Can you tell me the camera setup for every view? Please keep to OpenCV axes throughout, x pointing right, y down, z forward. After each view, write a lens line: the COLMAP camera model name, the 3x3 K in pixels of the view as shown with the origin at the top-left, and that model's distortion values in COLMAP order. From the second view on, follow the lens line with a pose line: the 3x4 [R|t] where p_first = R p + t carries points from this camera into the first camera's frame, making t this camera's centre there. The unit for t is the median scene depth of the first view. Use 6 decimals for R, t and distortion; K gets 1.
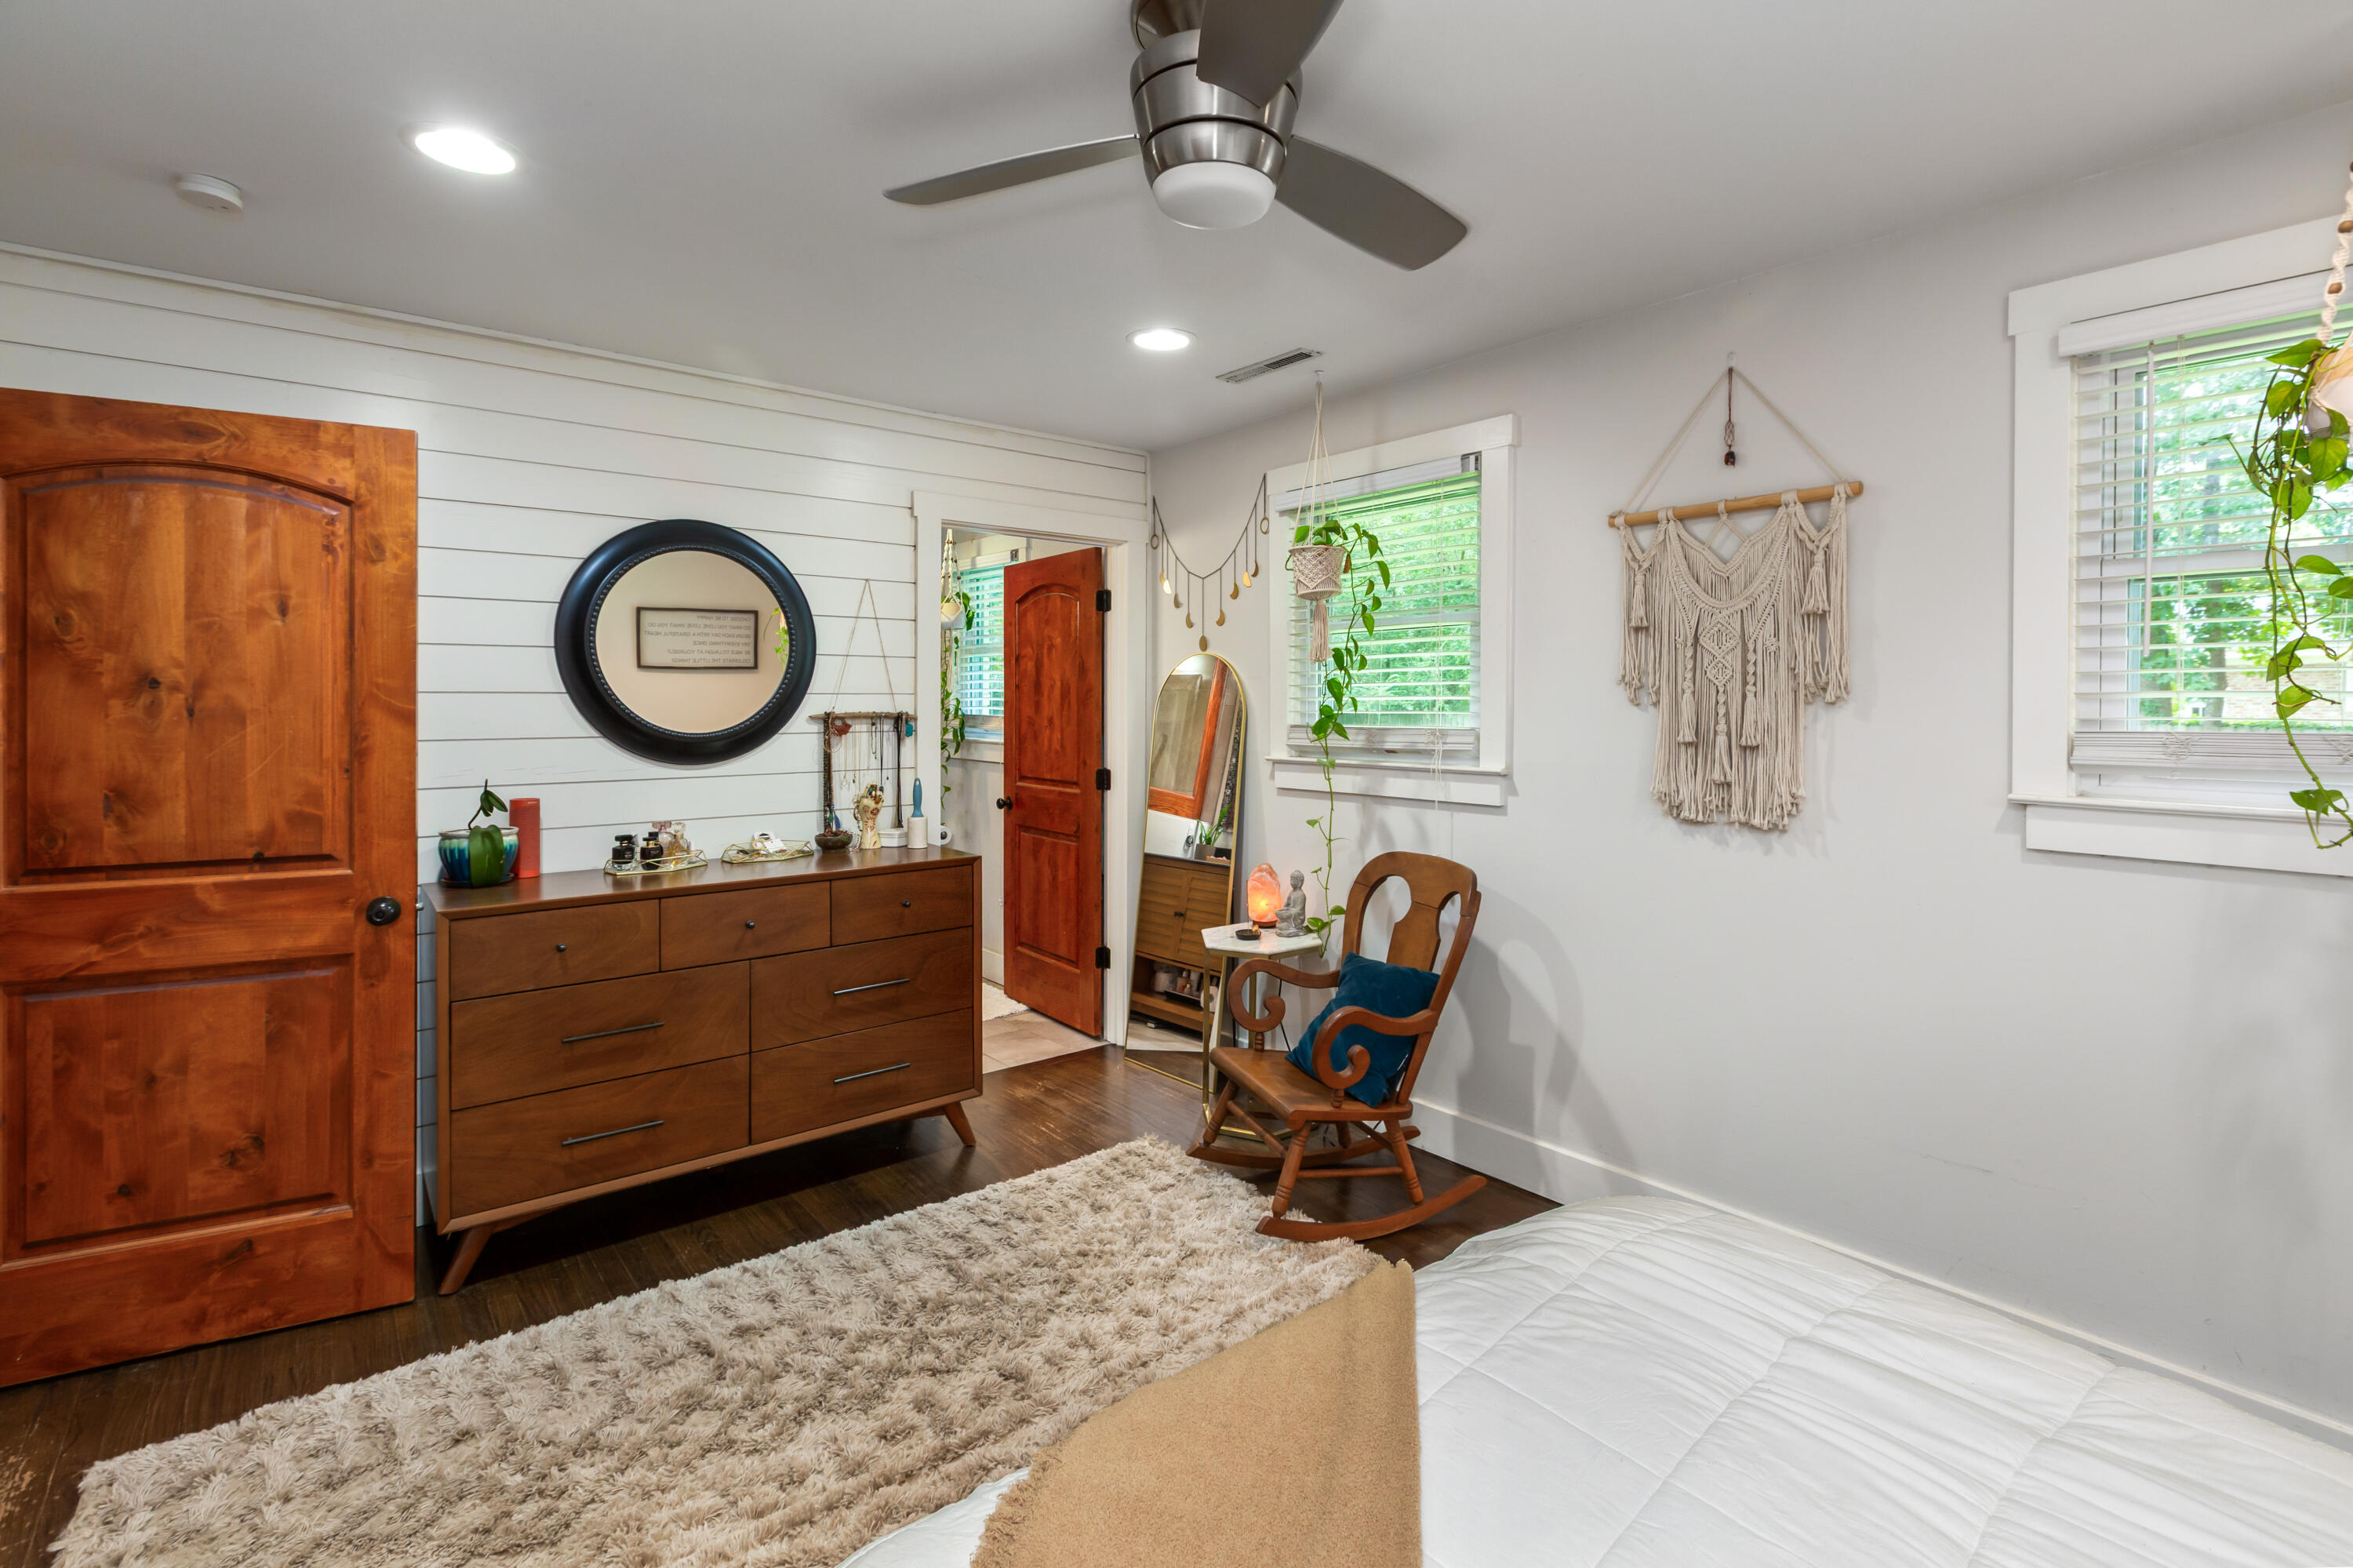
lens RADIAL K [[1101.3, 0, 1224.7], [0, 1101.3, 716.4], [0, 0, 1]] dist [-0.000731, -0.000119]
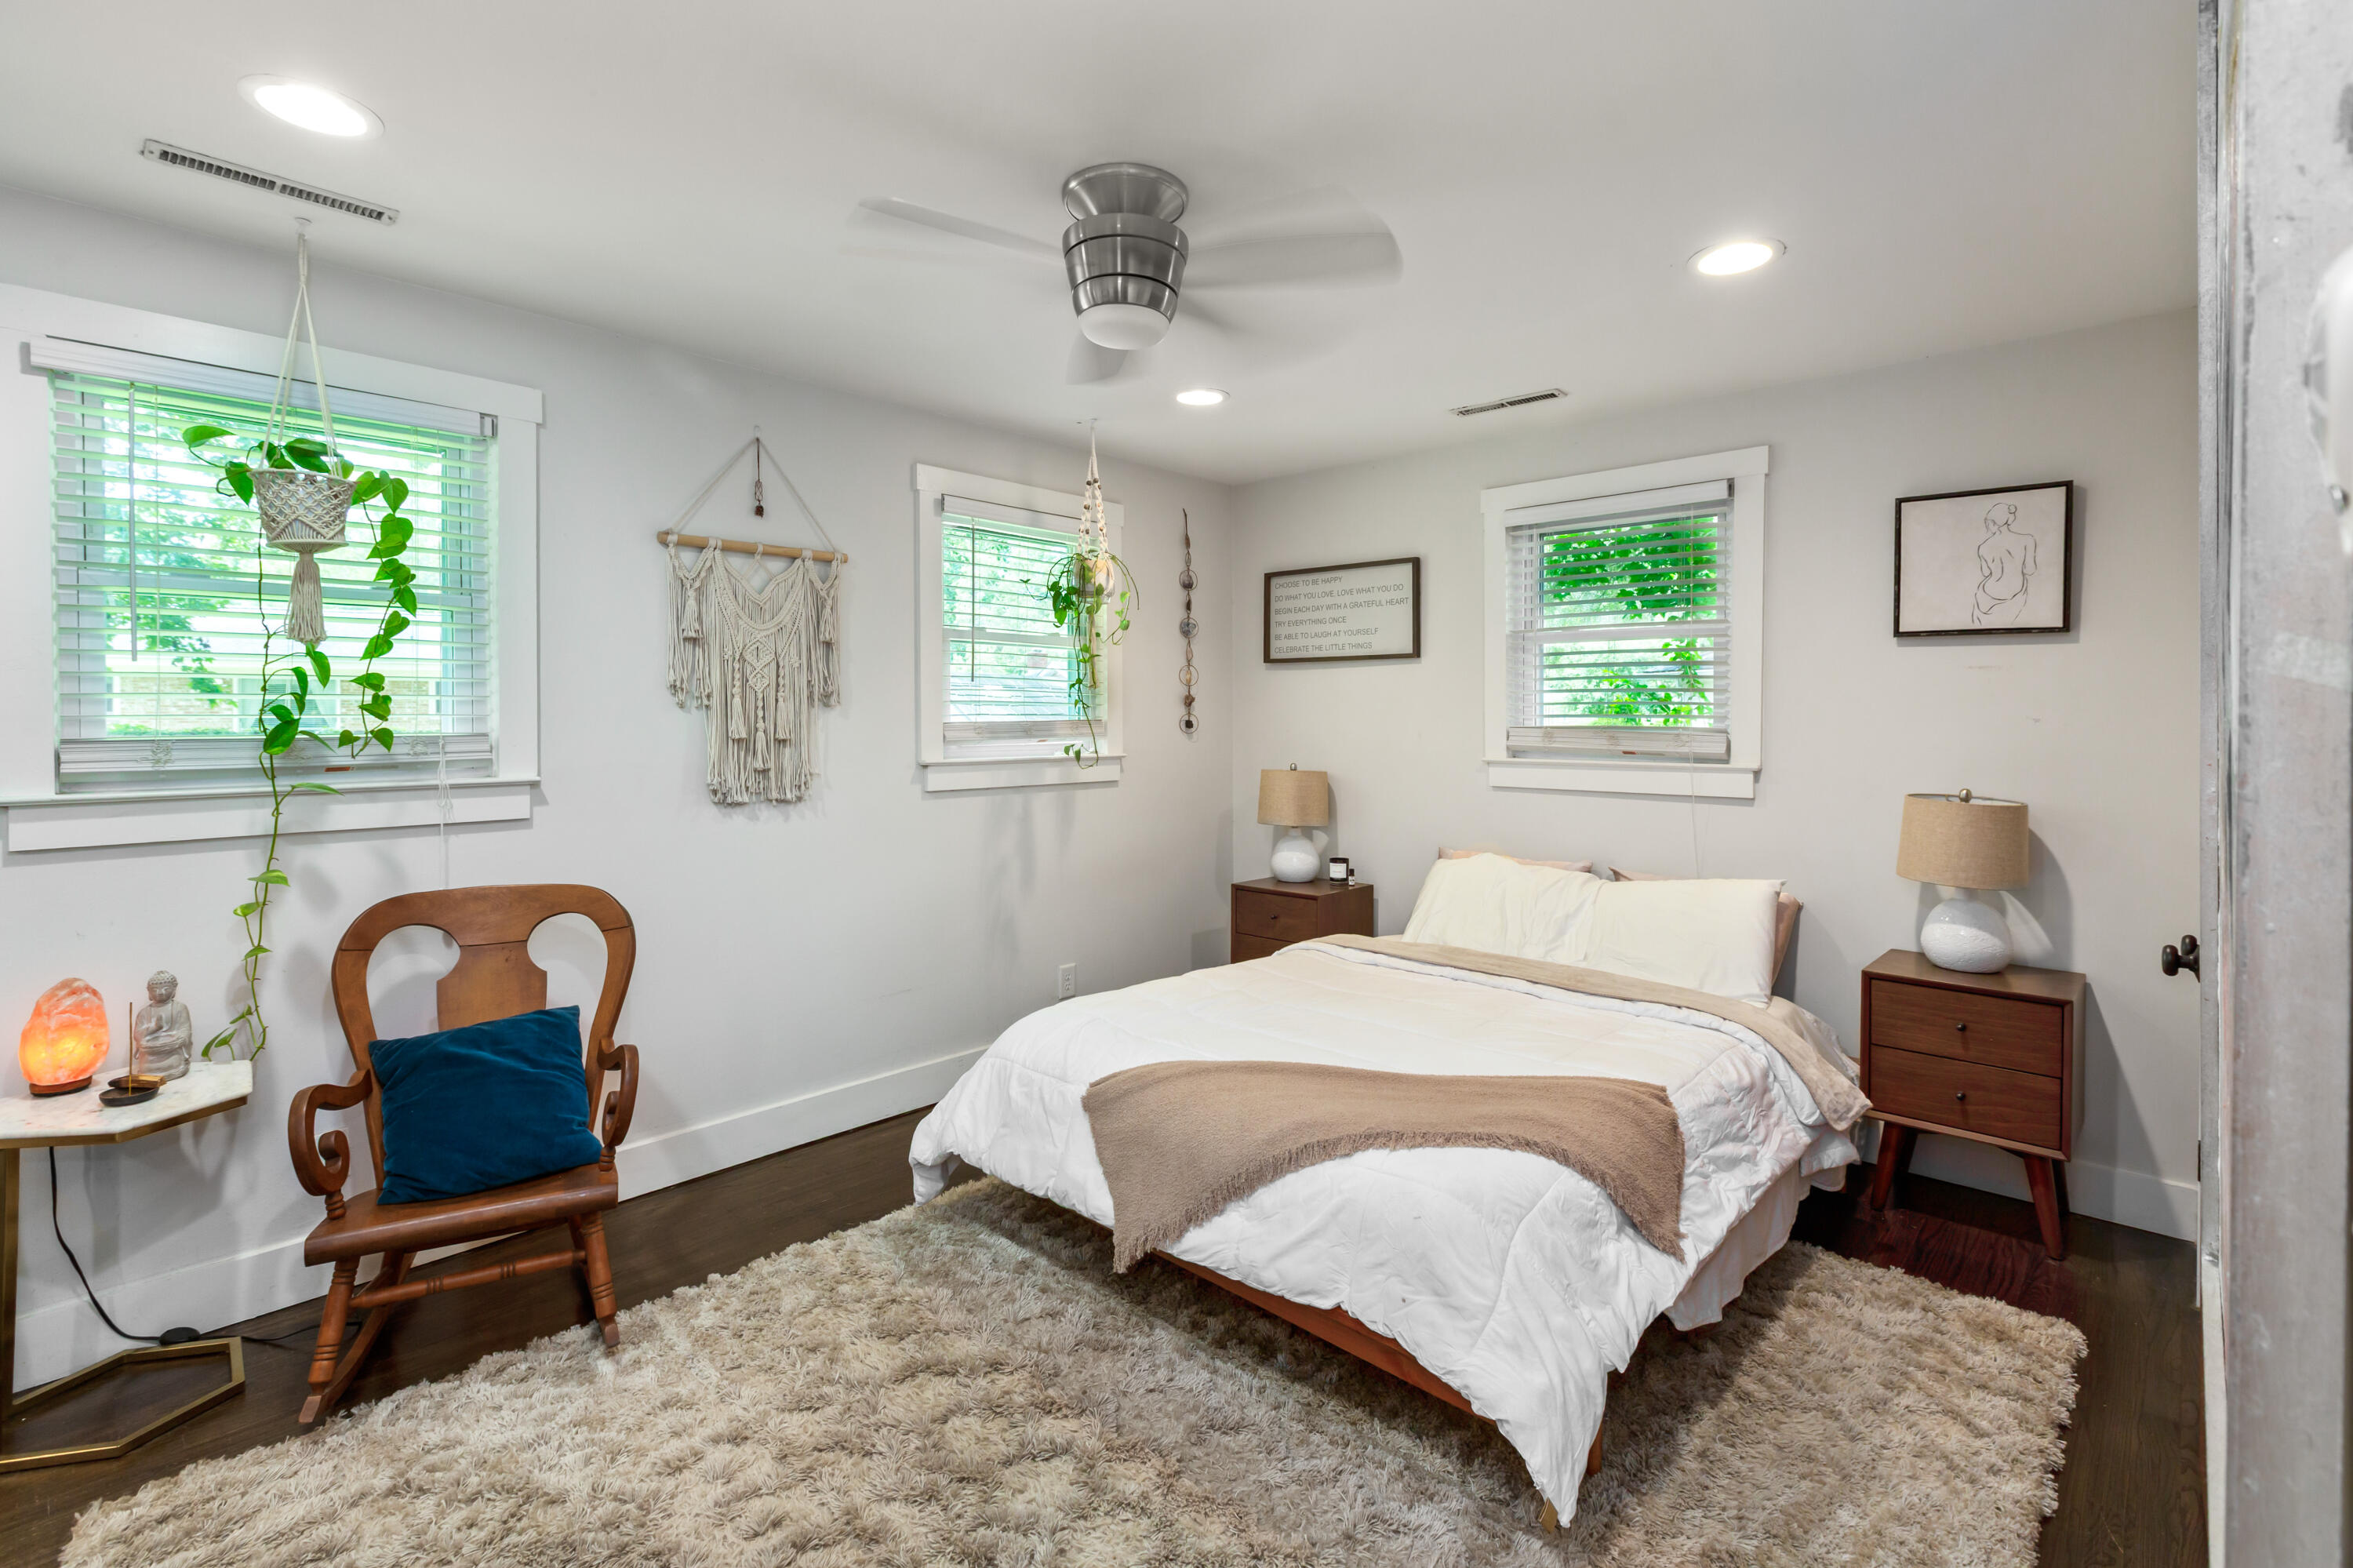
lens RADIAL K [[1101.3, 0, 1224.7], [0, 1101.3, 716.4], [0, 0, 1]] dist [-0.000731, -0.000119]
pose [[-0.183361, -0.002971, 0.983041, -0.872176], [0.010709, 0.999930, 0.005020, -0.000828], [-0.982987, 0.011448, -0.183317, 0.710325]]
